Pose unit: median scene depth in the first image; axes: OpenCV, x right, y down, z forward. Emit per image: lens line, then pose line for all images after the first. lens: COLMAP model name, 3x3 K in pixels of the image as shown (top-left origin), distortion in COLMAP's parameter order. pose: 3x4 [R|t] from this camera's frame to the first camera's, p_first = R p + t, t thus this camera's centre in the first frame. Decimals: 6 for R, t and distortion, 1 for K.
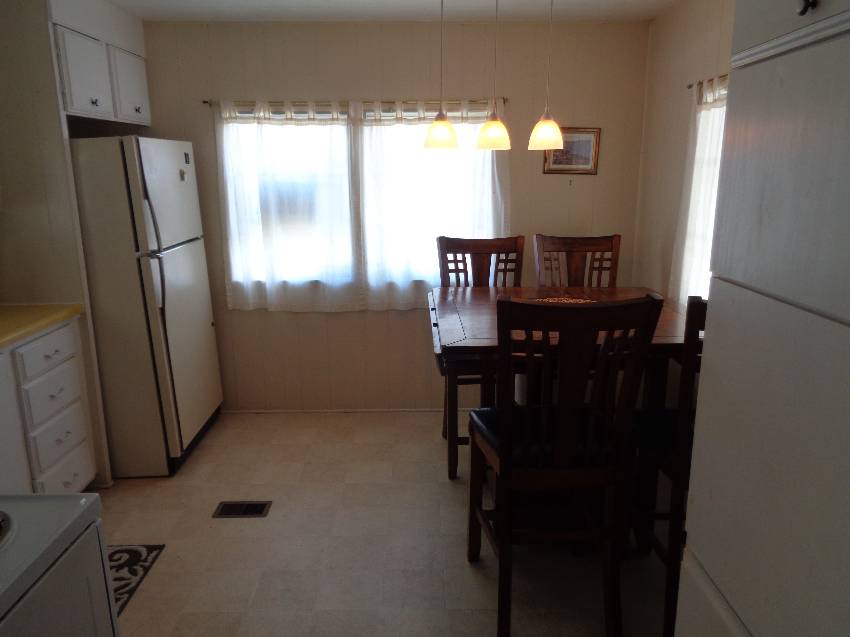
lens RADIAL K [[633.3, 0, 426.2], [0, 633.3, 313.0], [0, 0, 1]] dist [-0.012340, 0.012283]
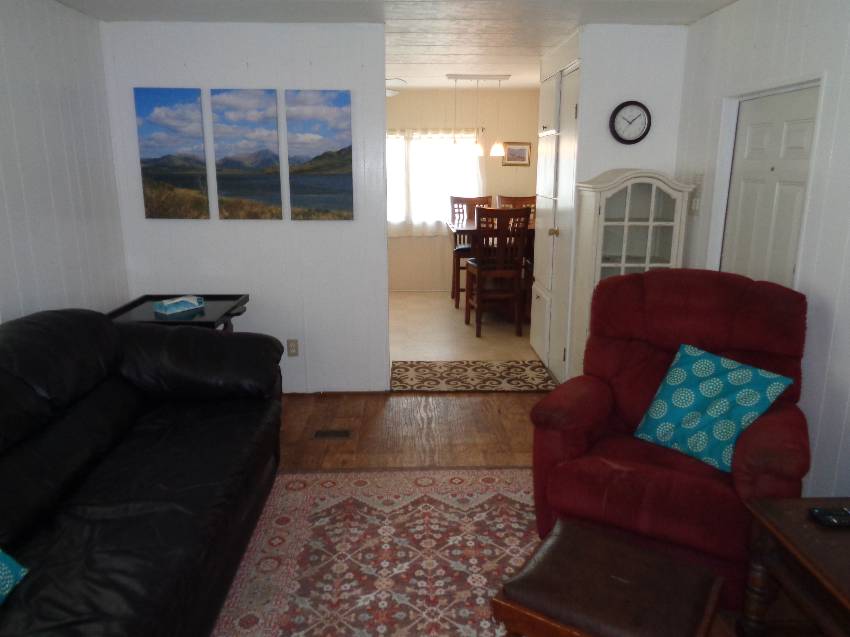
lens RADIAL K [[633.3, 0, 427.7], [0, 633.3, 316.9], [0, 0, 1]] dist [-0.012340, 0.012283]
pose [[0.999820, 0.001897, 0.018860, -0.092036], [-0.002207, 0.999862, 0.016469, 0.237354], [-0.018826, -0.016507, 0.999686, -1.059067]]
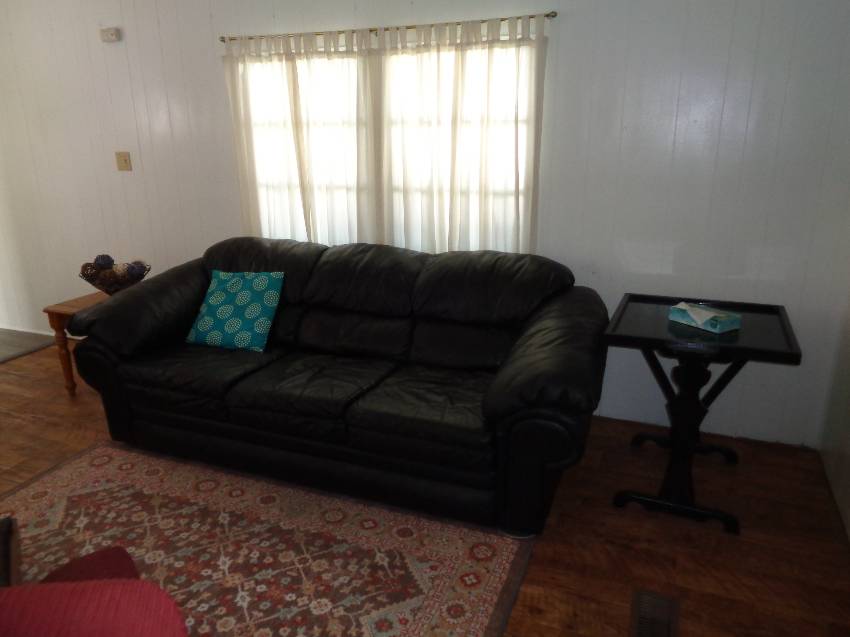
lens RADIAL K [[633.3, 0, 426.0], [0, 633.3, 314.9], [0, 0, 1]] dist [-0.012340, 0.012283]
pose [[-0.386937, 0.278807, -0.878946, 0.282522], [-0.189608, 0.908768, 0.371738, 0.024070], [0.902402, 0.310494, -0.298772, -0.094334]]
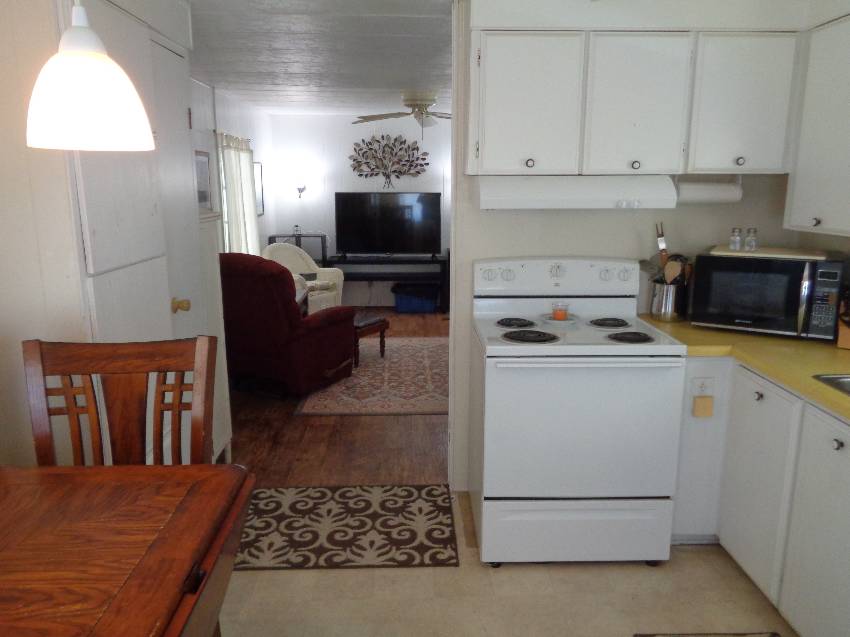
lens RADIAL K [[633.3, 0, 425.6], [0, 633.3, 314.5], [0, 0, 1]] dist [-0.012340, 0.012283]
pose [[-0.999823, 0.010376, -0.015699, -0.096218], [0.002892, 0.909078, 0.416616, -0.227868], [0.018594, 0.416497, -0.908947, 0.952530]]
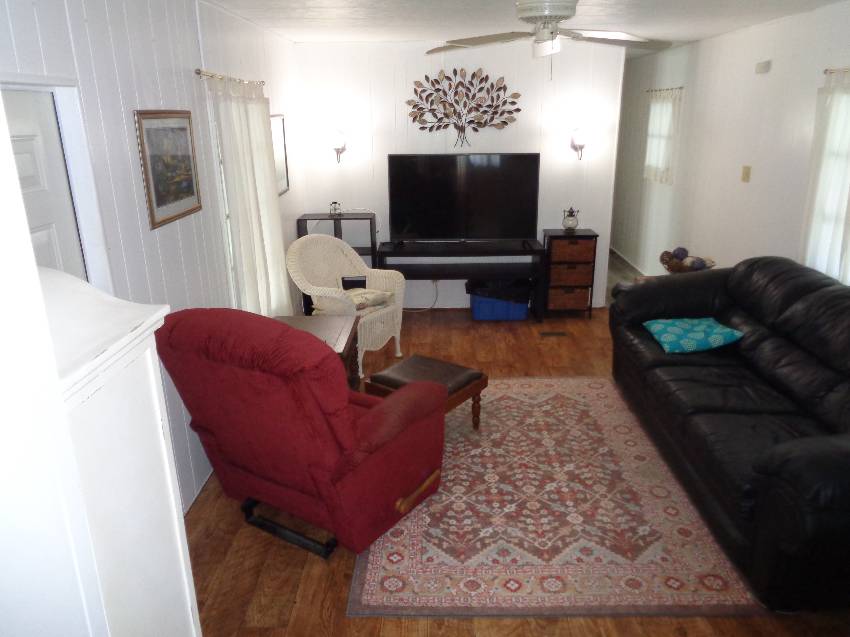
lens RADIAL K [[633.3, 0, 425.8], [0, 633.3, 313.0], [0, 0, 1]] dist [-0.012340, 0.012283]
pose [[-0.999352, 0.012913, 0.033603, 0.037789], [0.028163, 0.861862, 0.506360, -0.146192], [-0.022422, 0.506978, -0.861667, 0.308953]]
